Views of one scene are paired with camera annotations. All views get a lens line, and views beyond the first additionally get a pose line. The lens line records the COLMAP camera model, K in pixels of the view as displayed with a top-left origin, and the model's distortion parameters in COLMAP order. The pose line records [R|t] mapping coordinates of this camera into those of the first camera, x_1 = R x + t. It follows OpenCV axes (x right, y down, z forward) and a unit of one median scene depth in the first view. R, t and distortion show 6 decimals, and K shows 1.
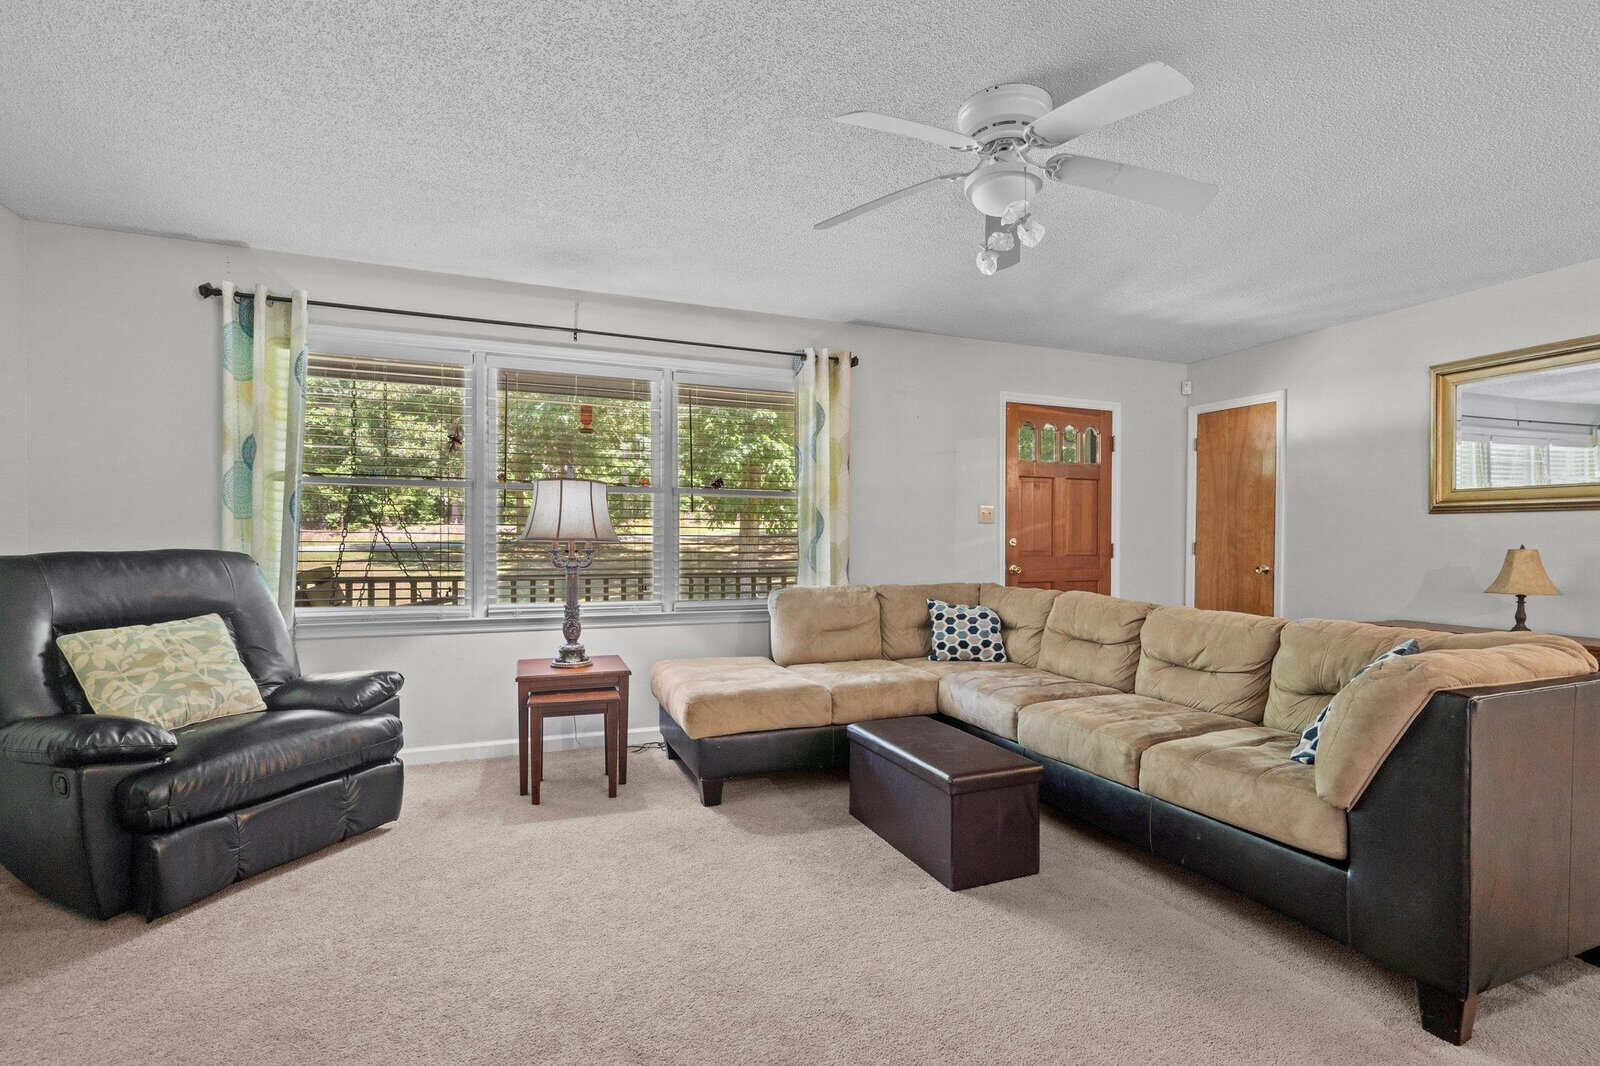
lens RADIAL K [[744.6, 0, 803.9], [0, 744.6, 539.1], [0, 0, 1]] dist [0.001002, 0.000690]
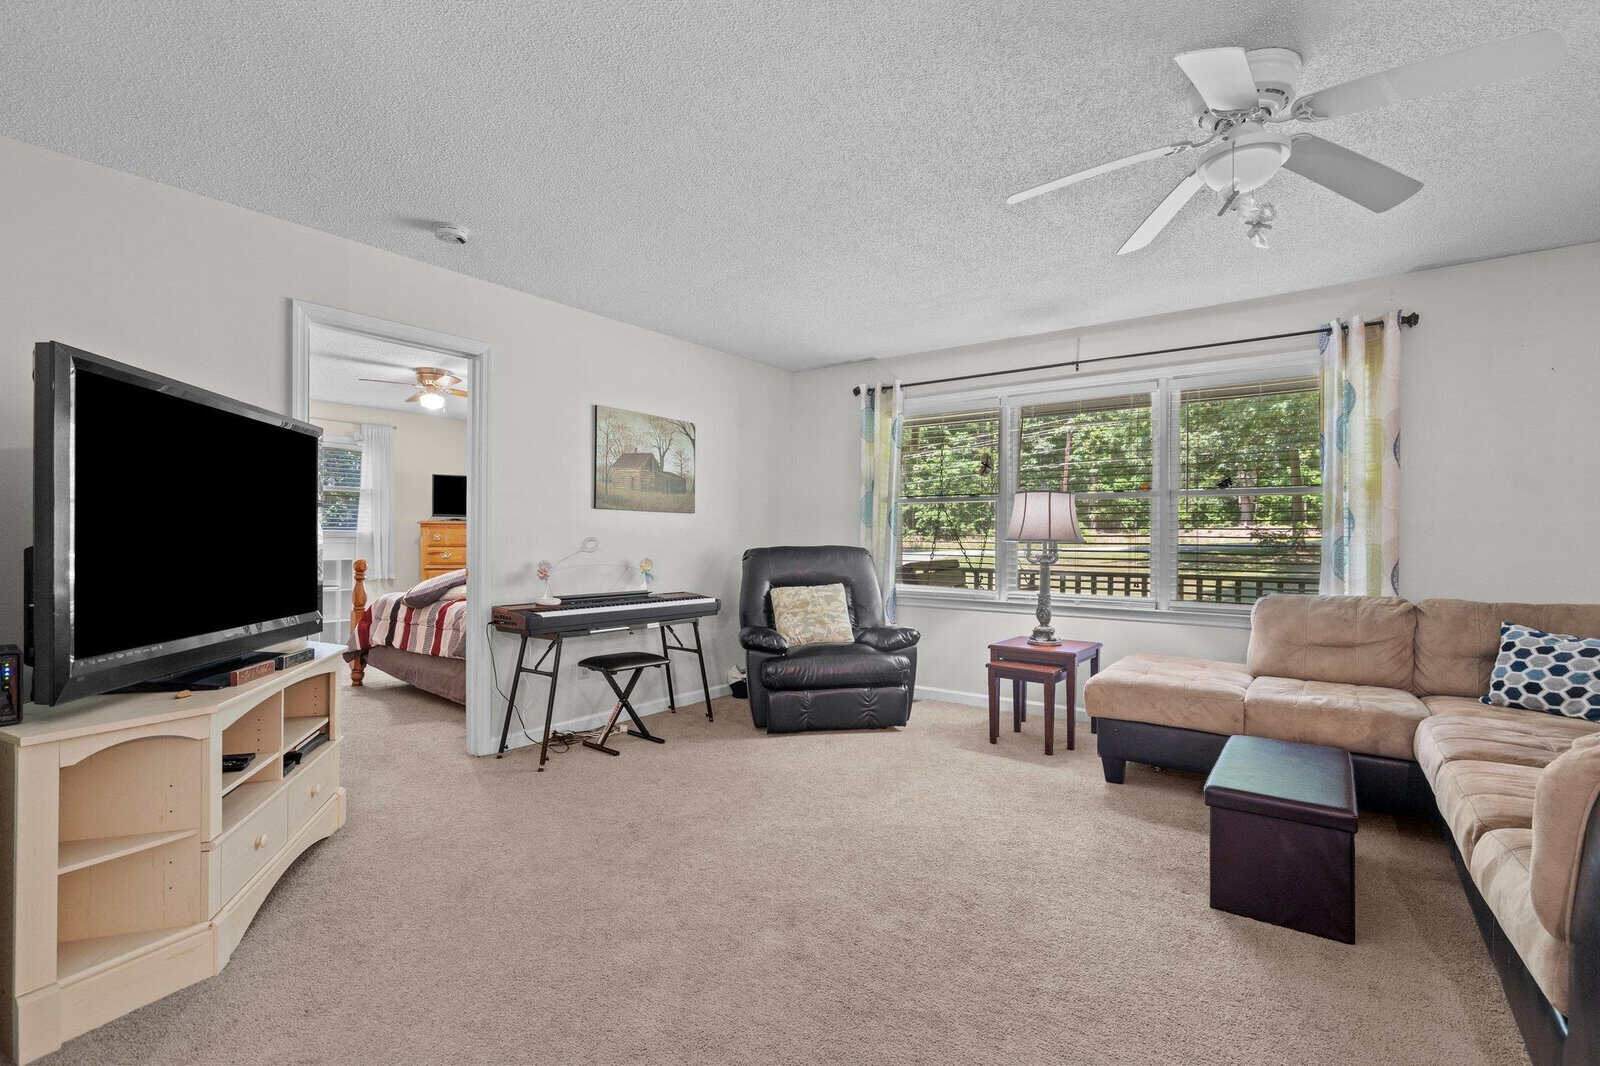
lens RADIAL K [[728.7, 0, 803.4], [0, 728.7, 533.7], [0, 0, 1]] dist [-0.001886, 0.000065]
pose [[0.526190, -0.006975, -0.850339, 0.494411], [-0.002637, 0.999948, -0.009834, 0.002322], [0.850363, 0.007417, 0.526144, 0.039123]]
